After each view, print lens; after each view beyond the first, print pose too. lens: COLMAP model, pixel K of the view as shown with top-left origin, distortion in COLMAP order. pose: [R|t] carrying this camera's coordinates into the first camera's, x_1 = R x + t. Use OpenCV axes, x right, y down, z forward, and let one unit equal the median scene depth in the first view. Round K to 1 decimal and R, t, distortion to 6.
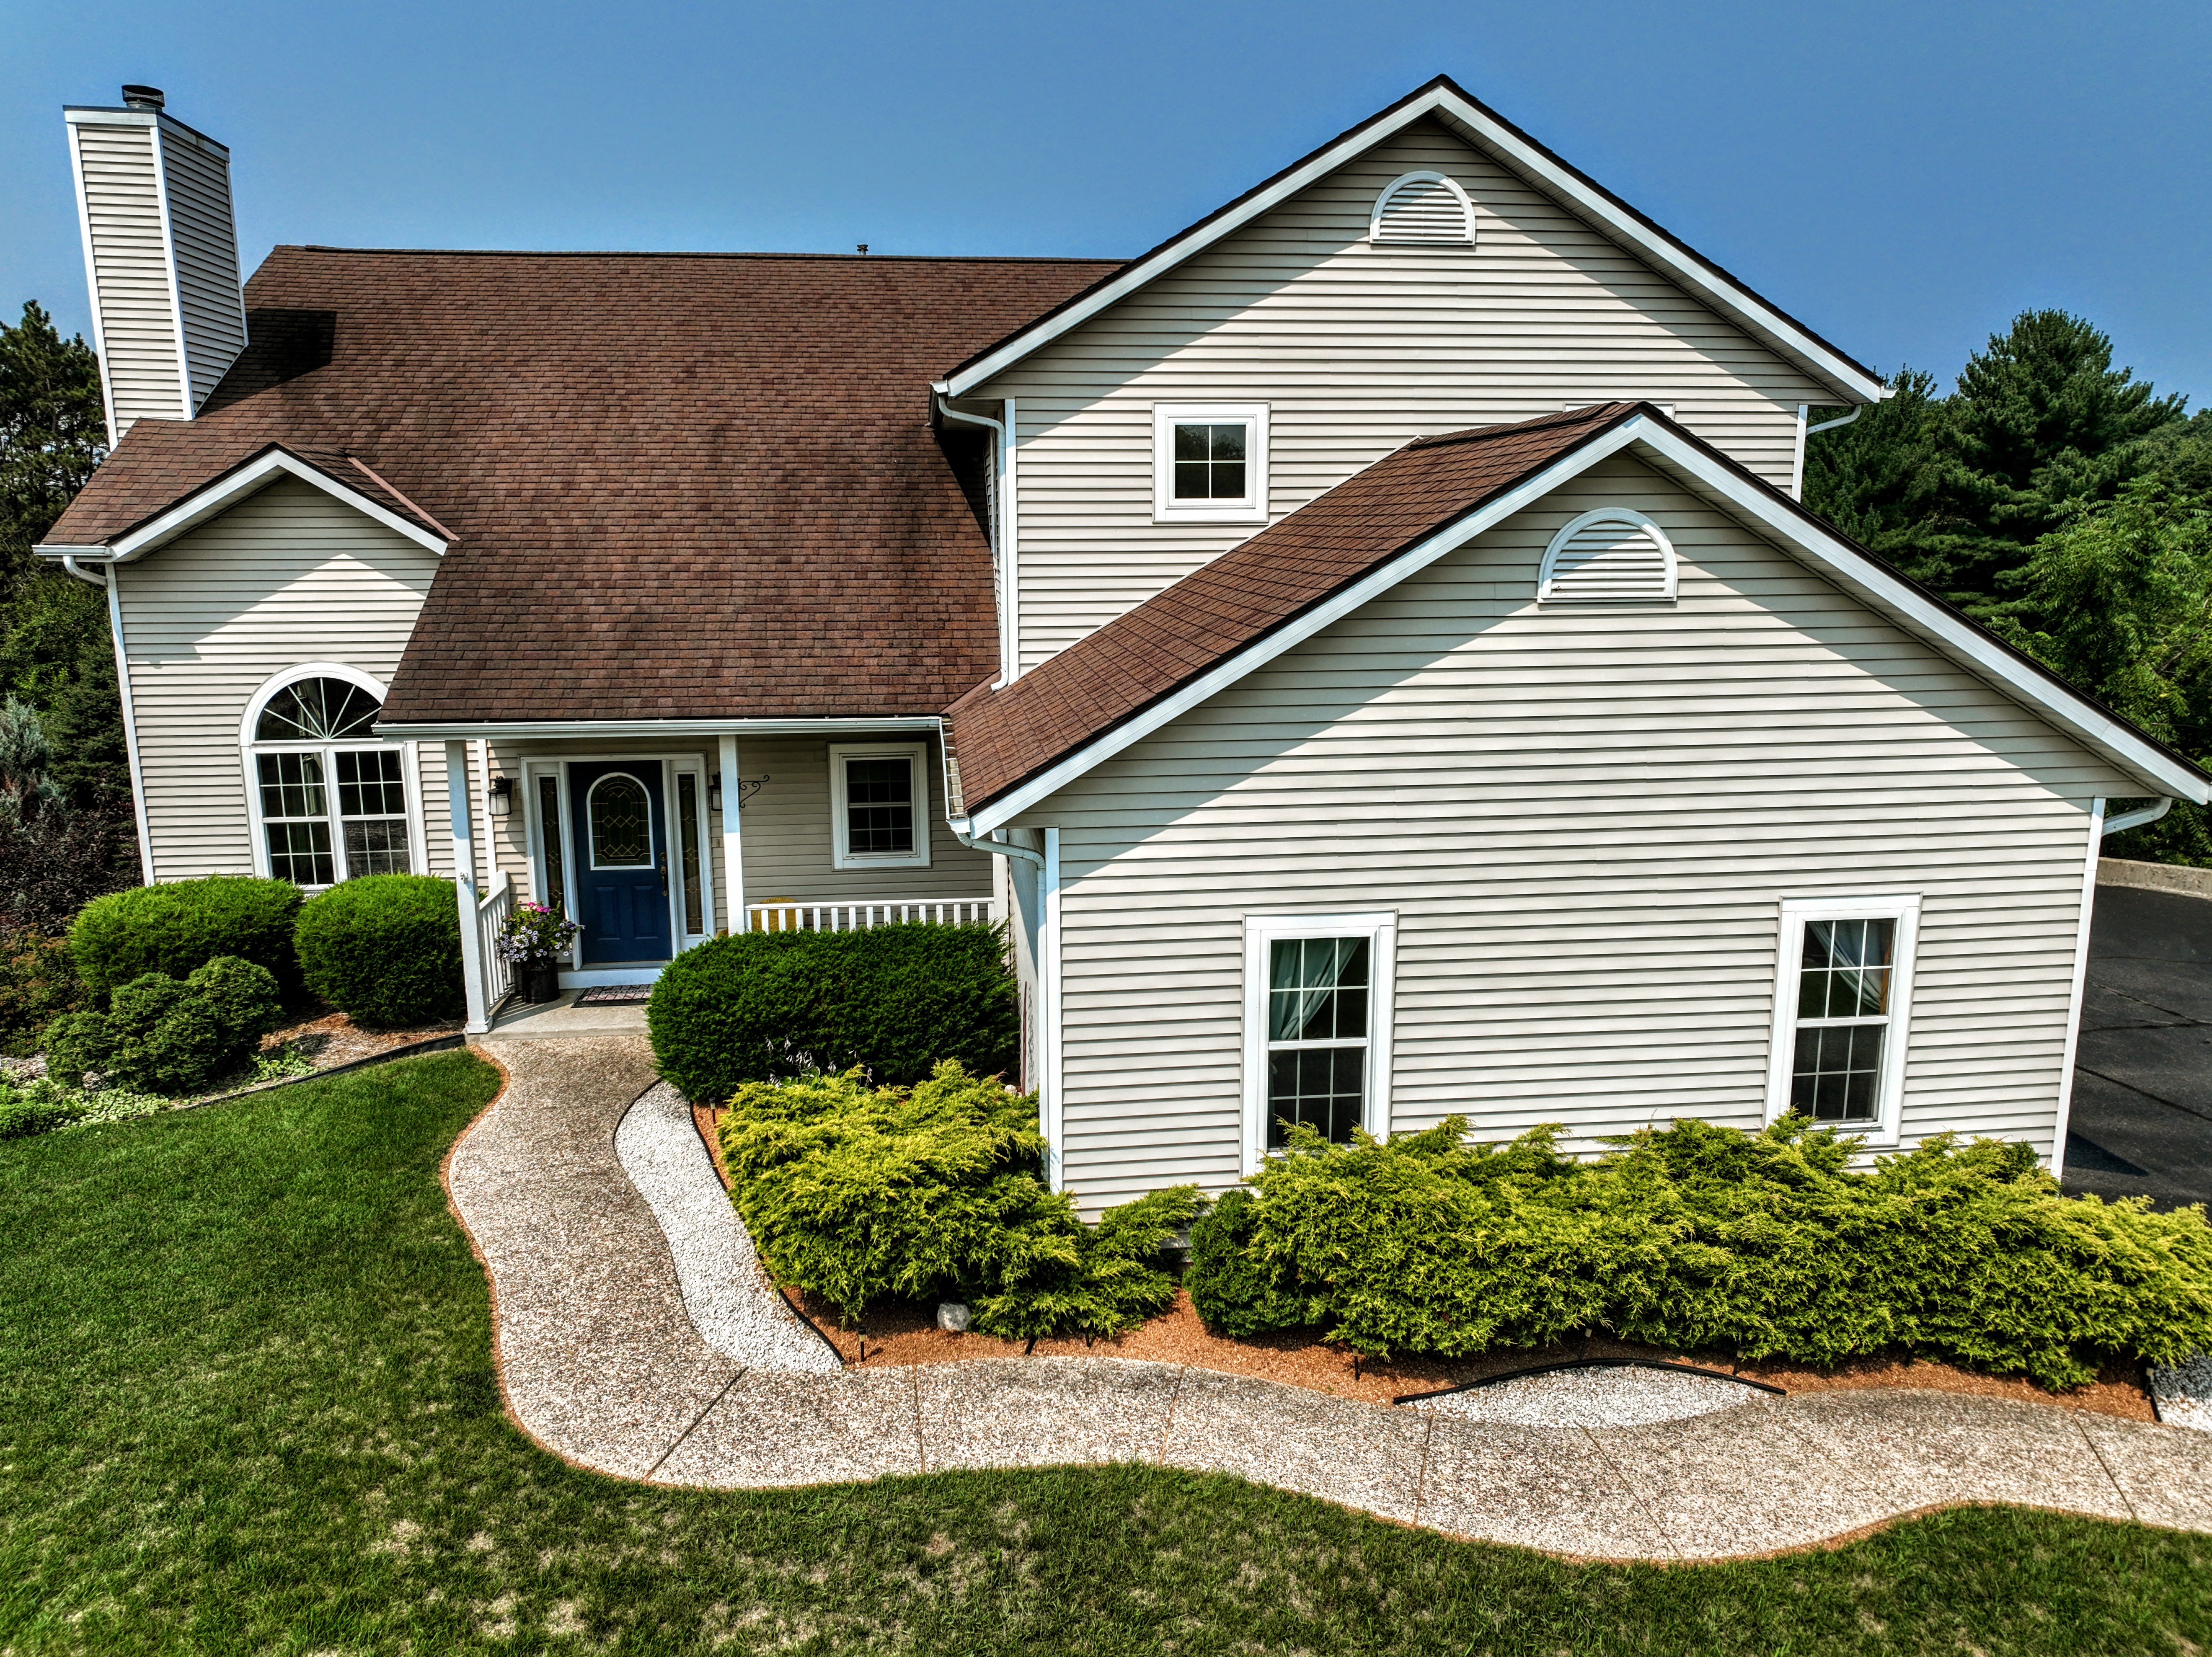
lens RADIAL K [[1552.3, 0, 1109.7], [0, 1552.3, 820.9], [0, 0, 1]] dist [0.002182, 0.008717]
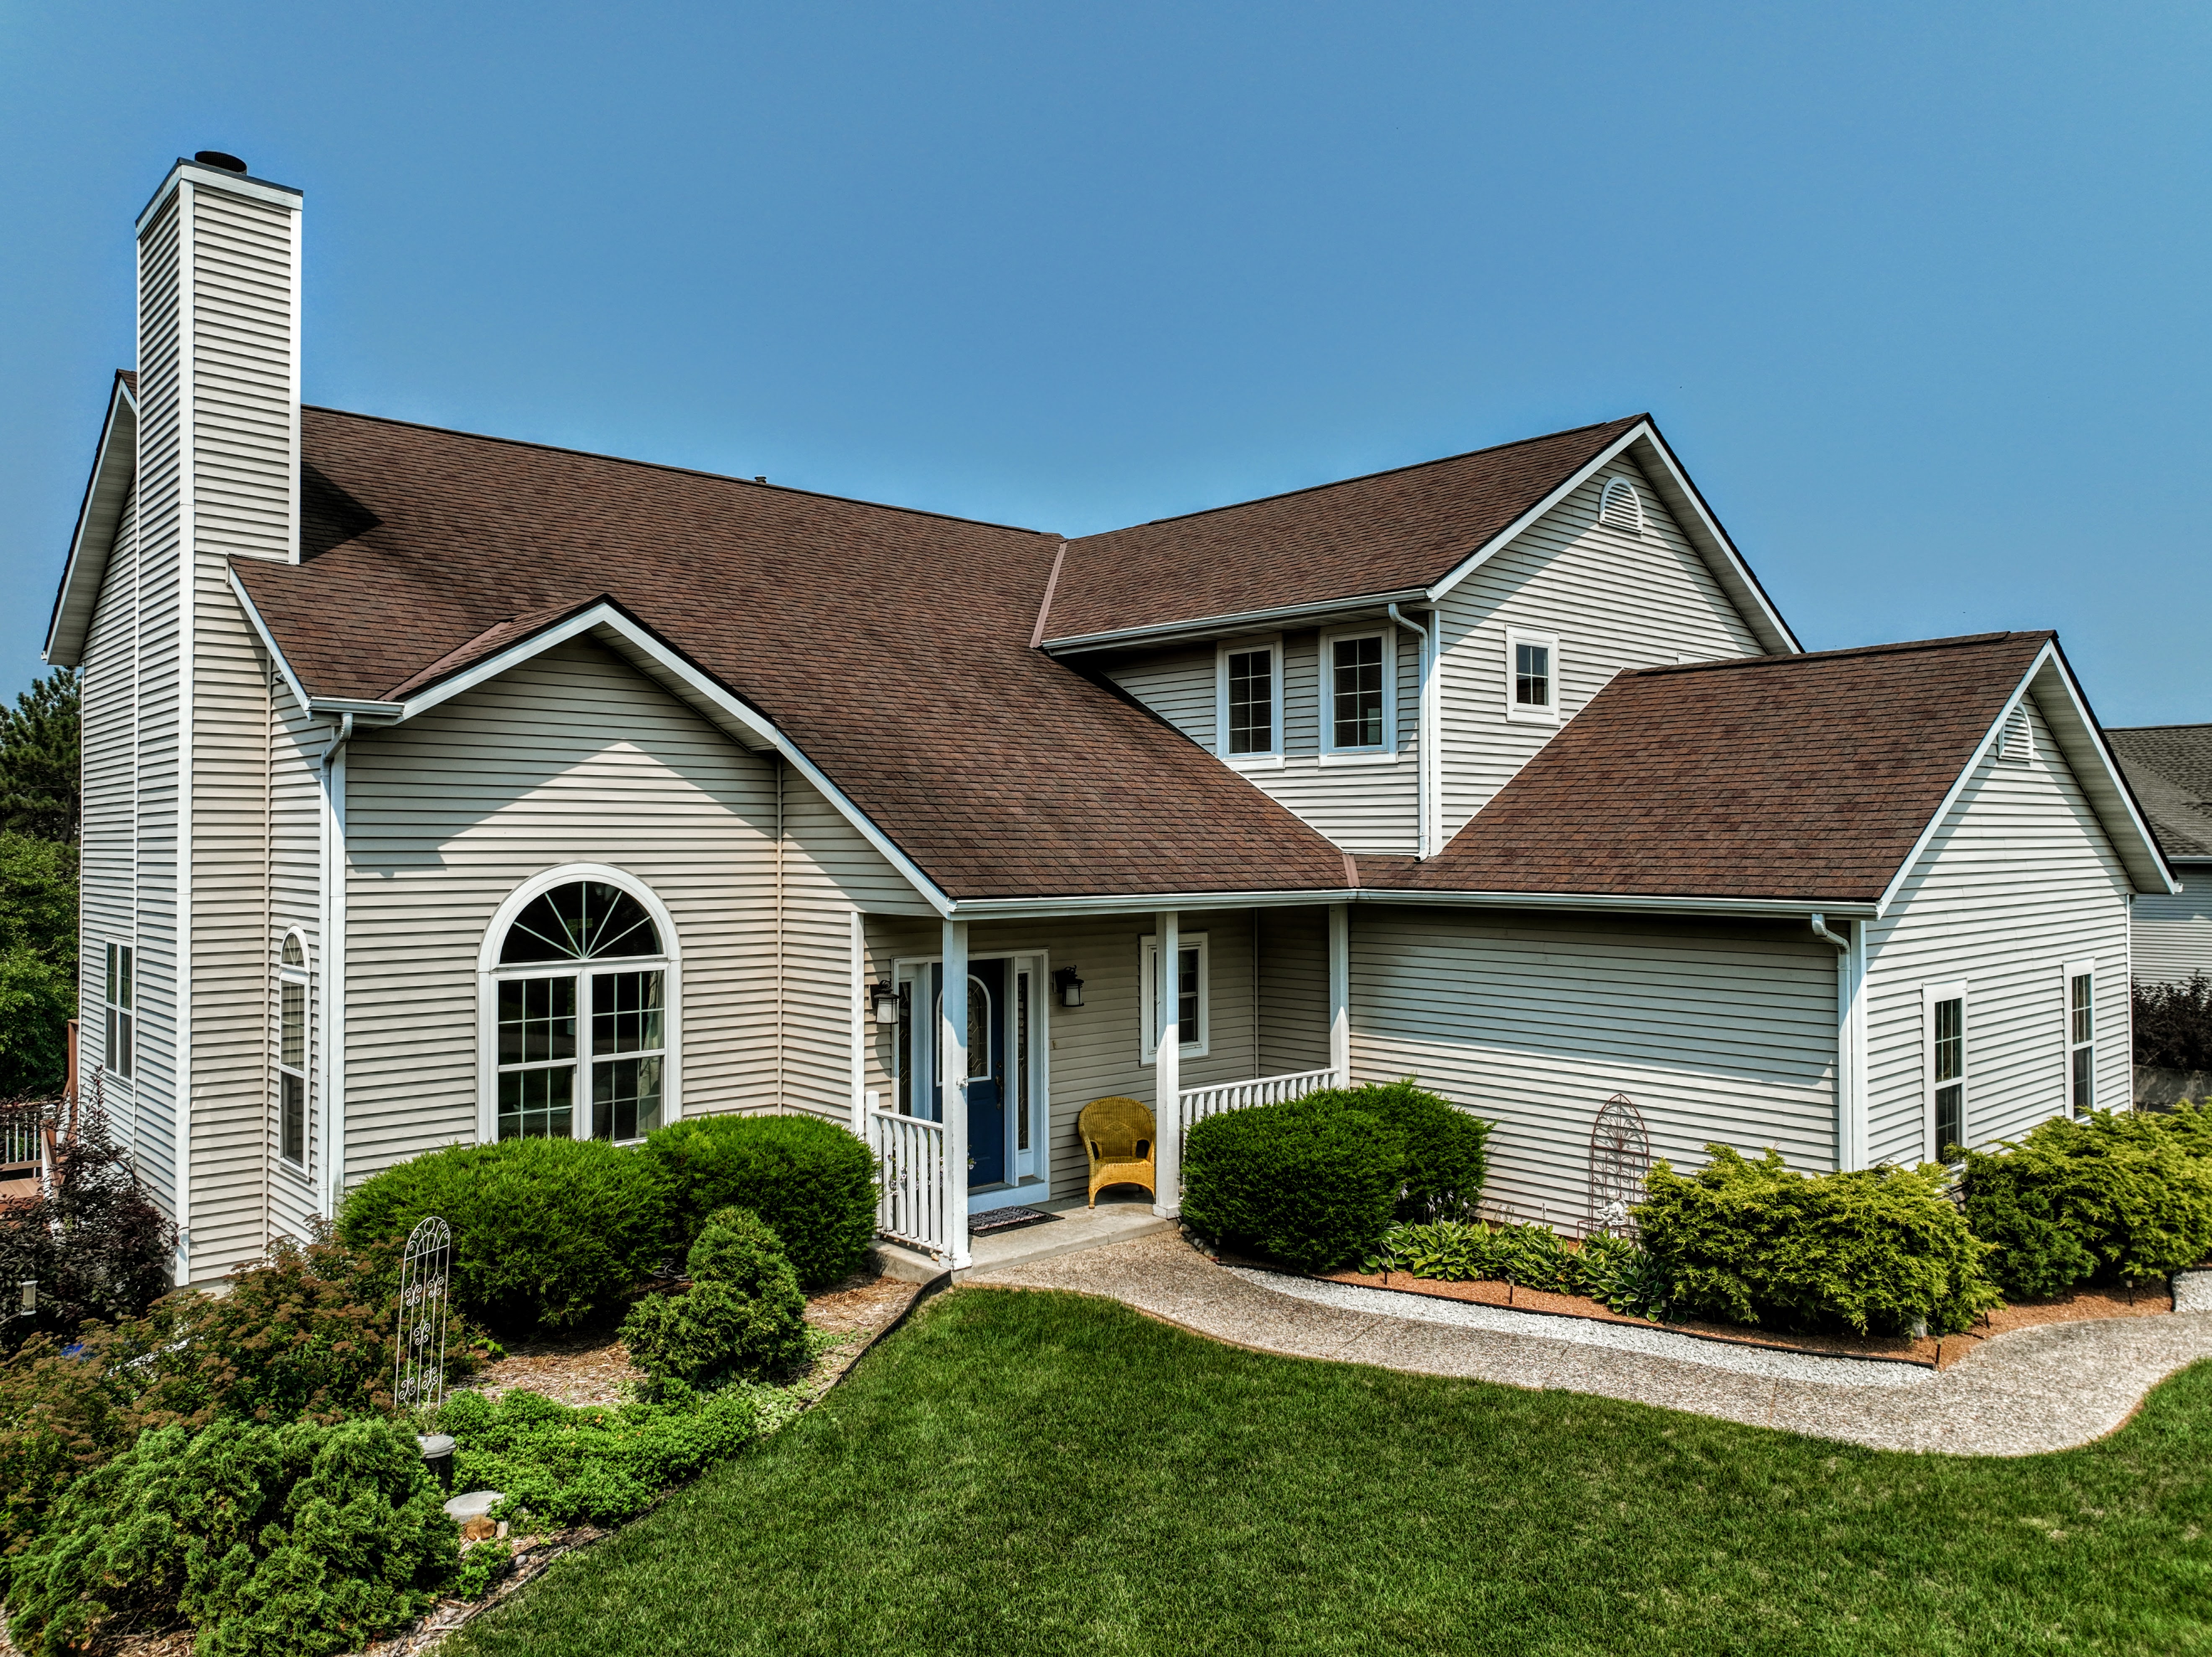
lens RADIAL K [[1552.3, 0, 1107.3], [0, 1552.3, 817.7], [0, 0, 1]] dist [0.002182, 0.008717]
pose [[0.810149, 0.011555, 0.586110, -0.933502], [0.110985, 0.978701, -0.172704, 0.054644], [-0.575622, 0.204965, 0.791611, 0.243439]]
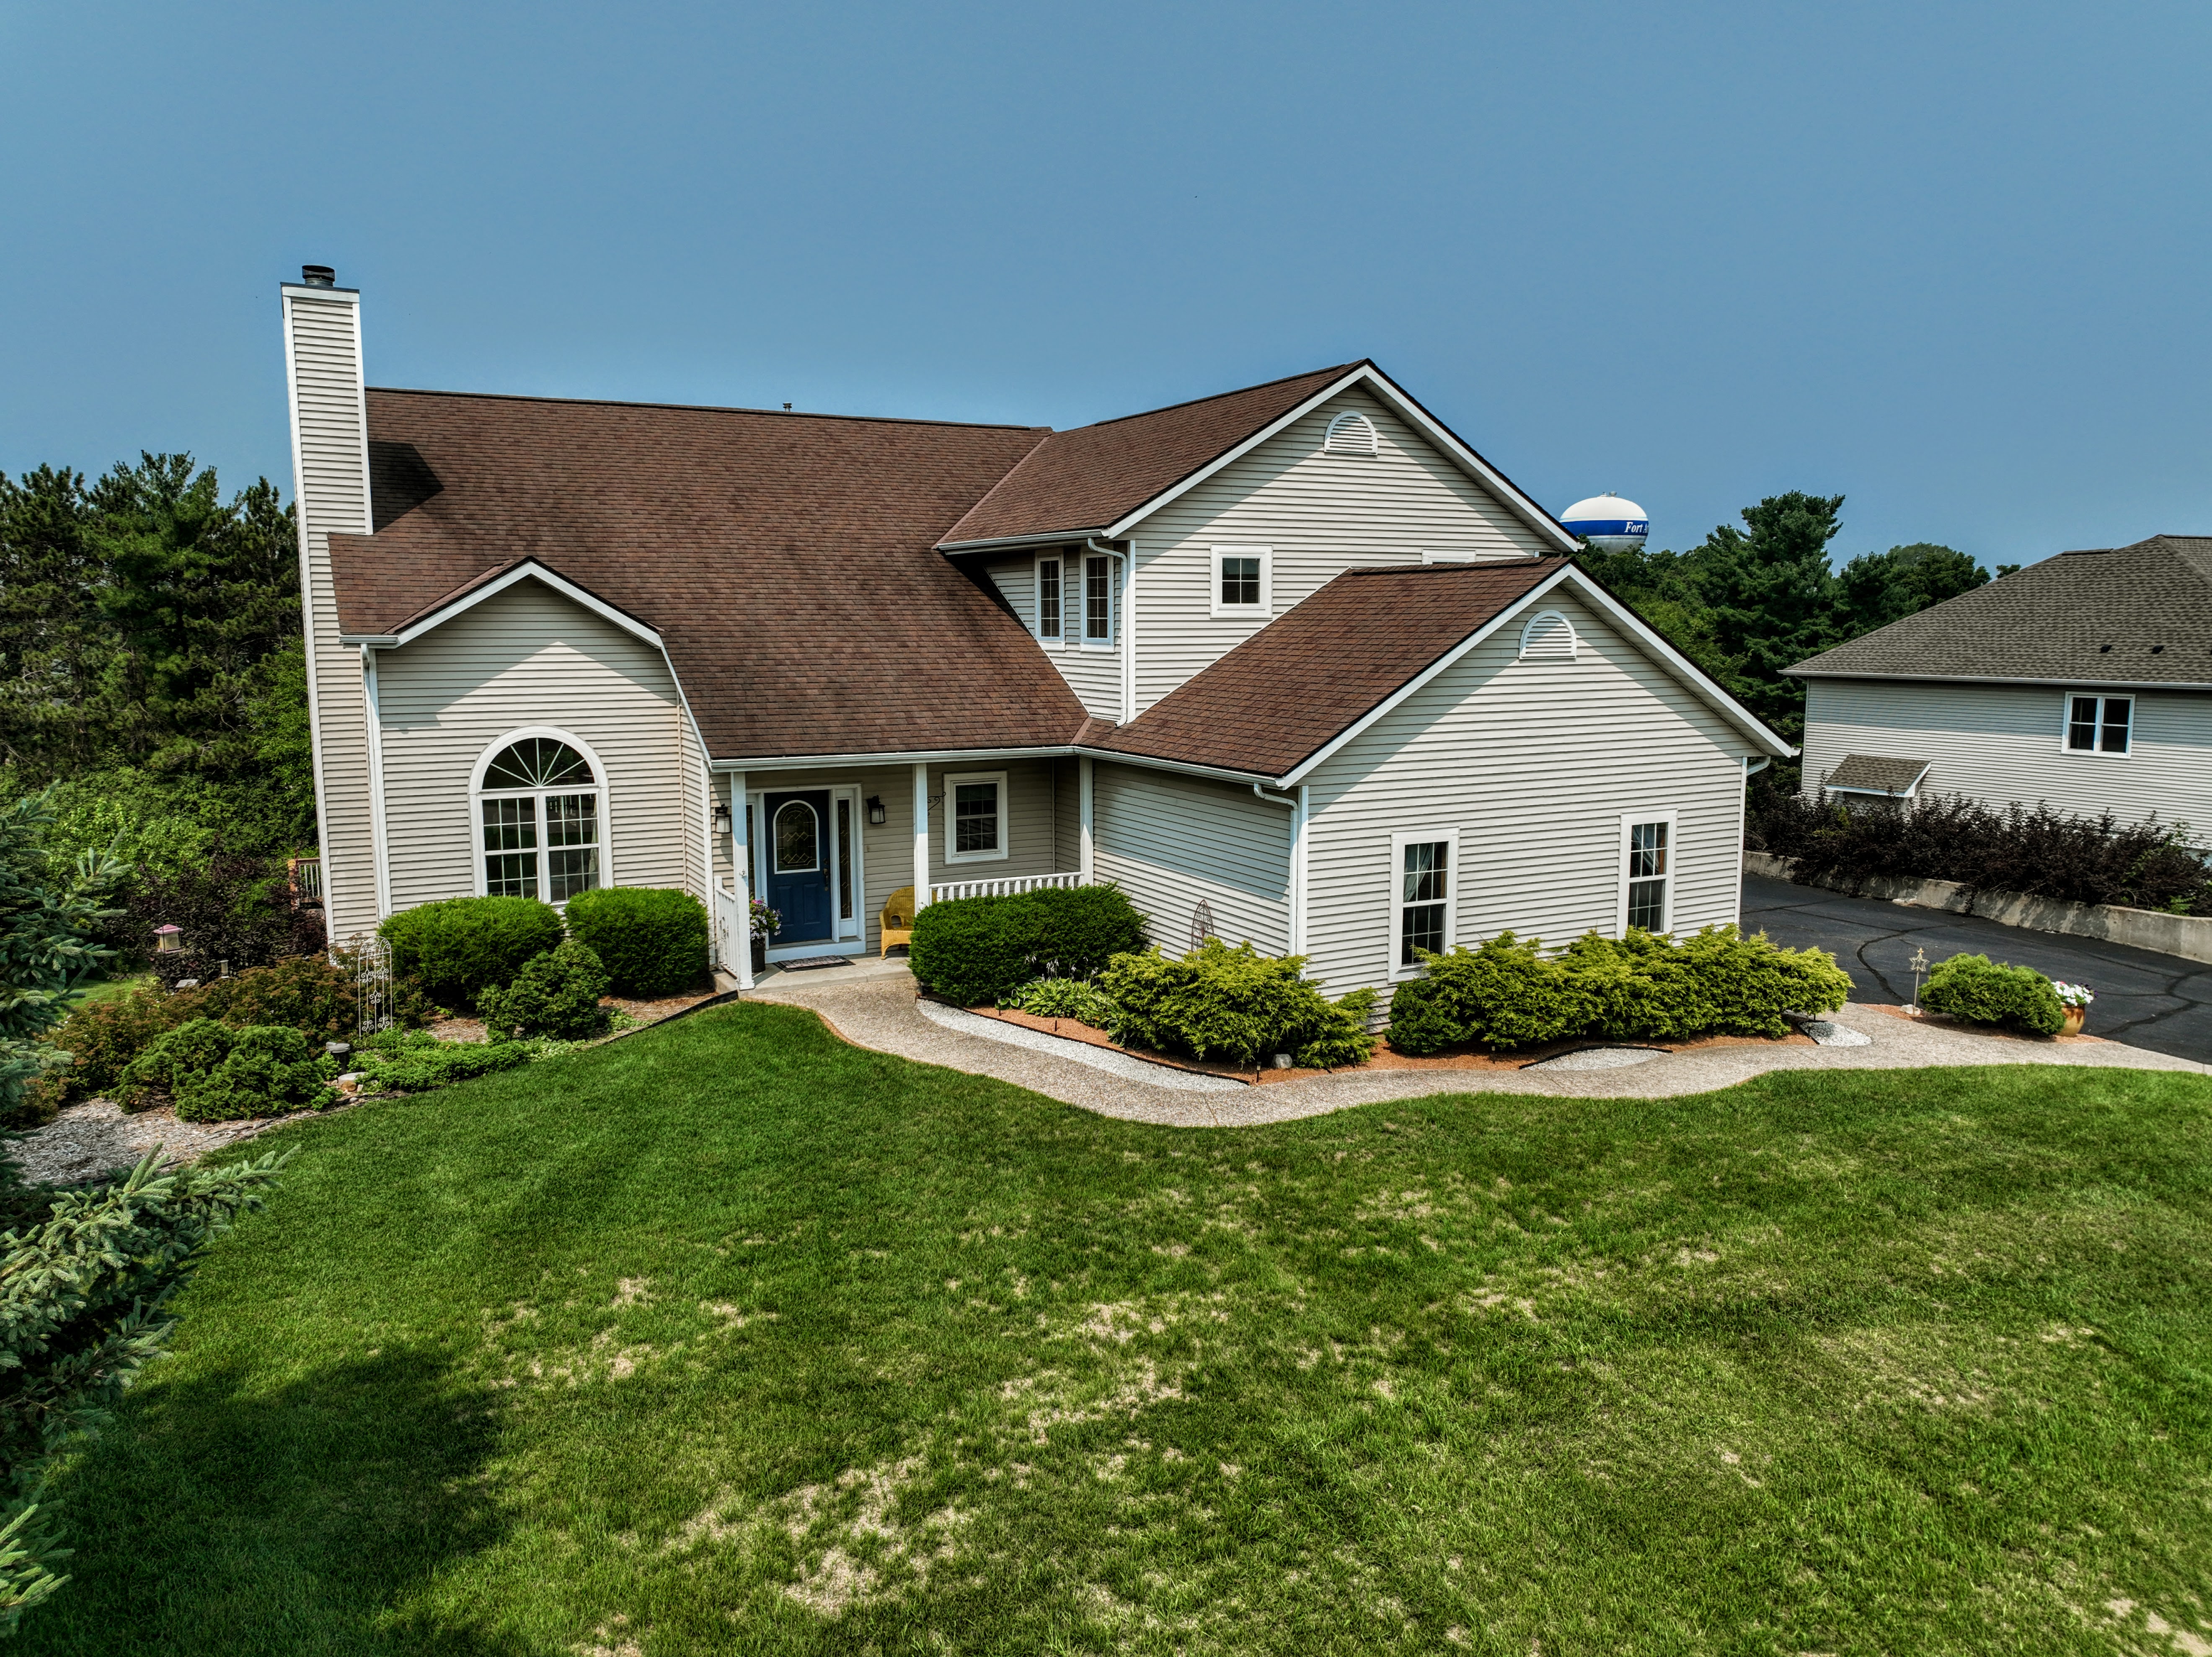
lens RADIAL K [[1552.3, 0, 1109.4], [0, 1552.3, 816.1], [0, 0, 1]] dist [0.002182, 0.008717]
pose [[0.931941, -0.043450, 0.359996, -0.652319], [0.067445, 0.996241, -0.054356, 0.089045], [-0.356281, 0.074936, 0.931369, -0.427727]]
